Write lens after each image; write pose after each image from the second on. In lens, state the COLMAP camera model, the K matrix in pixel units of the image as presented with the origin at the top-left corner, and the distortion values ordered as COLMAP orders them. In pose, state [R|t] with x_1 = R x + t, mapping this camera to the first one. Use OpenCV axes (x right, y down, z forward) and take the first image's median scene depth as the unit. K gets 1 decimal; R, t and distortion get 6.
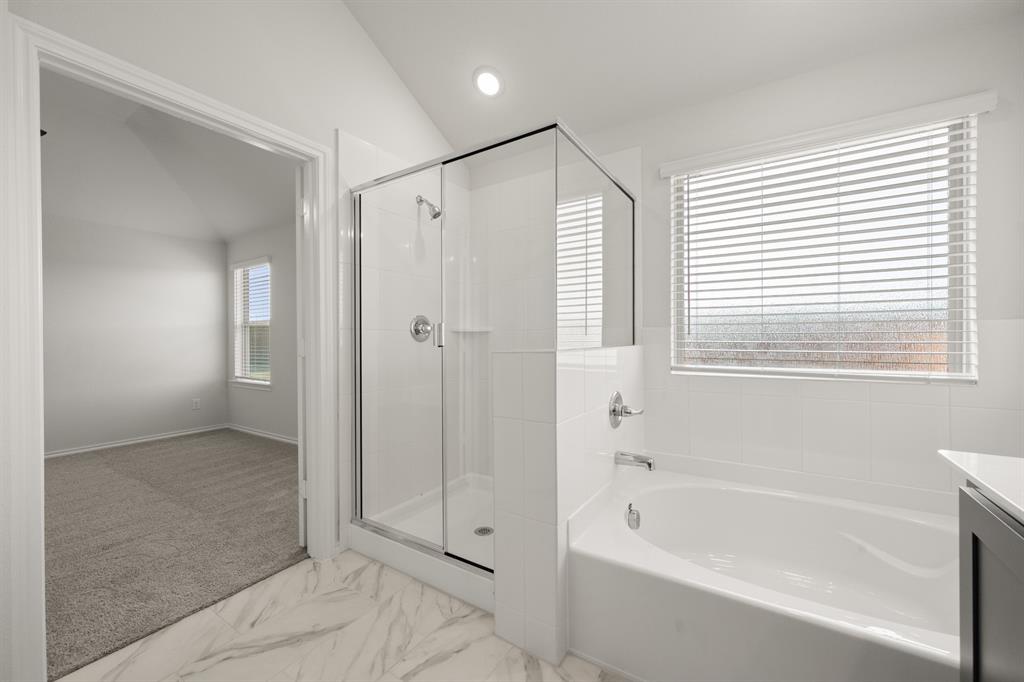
lens RADIAL K [[401.7, 0, 514.3], [0, 401.7, 339.5], [0, 0, 1]] dist [-0.002950, 0.000525]
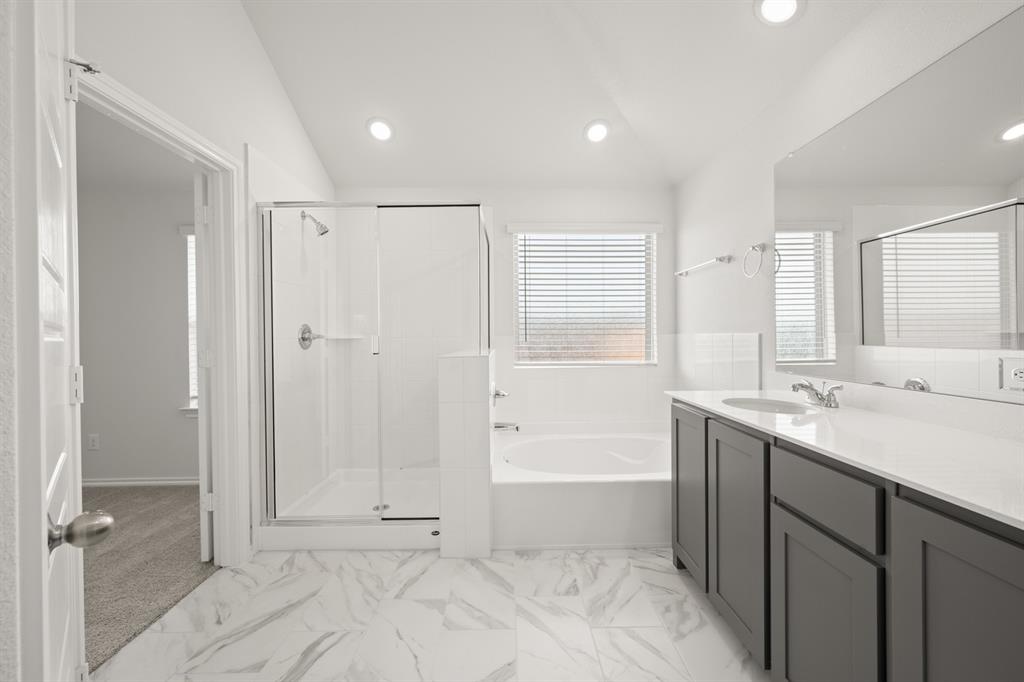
lens RADIAL K [[401.7, 0, 514.6], [0, 401.7, 339.0], [0, 0, 1]] dist [-0.002950, 0.000525]
pose [[0.833576, -0.003623, 0.552392, -0.497266], [0.006280, 0.999976, -0.002919, -0.020580], [-0.552368, 0.005902, 0.833579, -0.261765]]
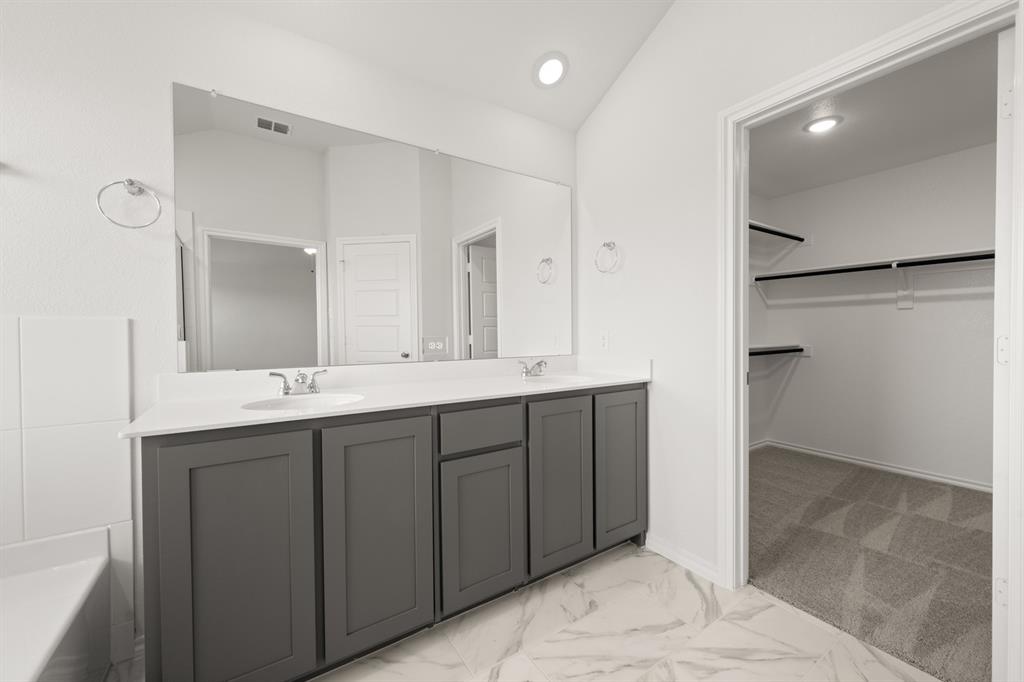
lens RADIAL K [[401.7, 0, 513.9], [0, 401.7, 339.6], [0, 0, 1]] dist [-0.002950, 0.000525]
pose [[-0.916500, 0.001668, 0.400032, -0.210684], [0.011133, 0.999710, 0.021336, -0.005006], [-0.399881, 0.024008, -0.916253, 0.738440]]
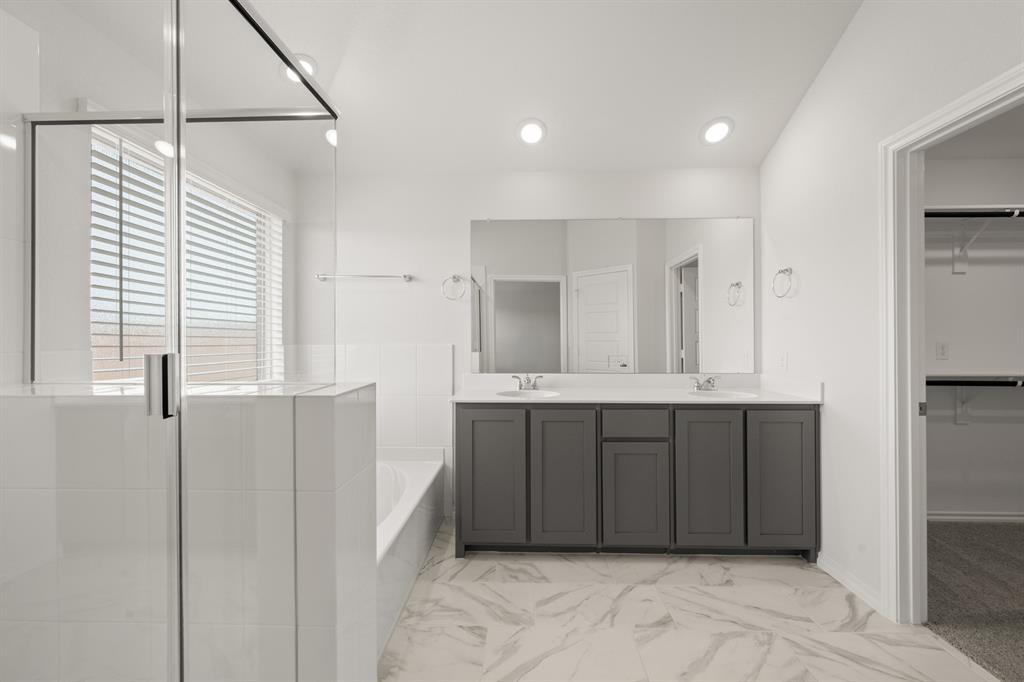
lens RADIAL K [[401.7, 0, 516.1], [0, 401.7, 339.7], [0, 0, 1]] dist [-0.002950, 0.000525]
pose [[-0.518442, 0.005306, 0.855096, -0.651282], [0.009066, 0.999959, -0.000708, -0.052070], [-0.855065, 0.007385, -0.518468, 0.911899]]
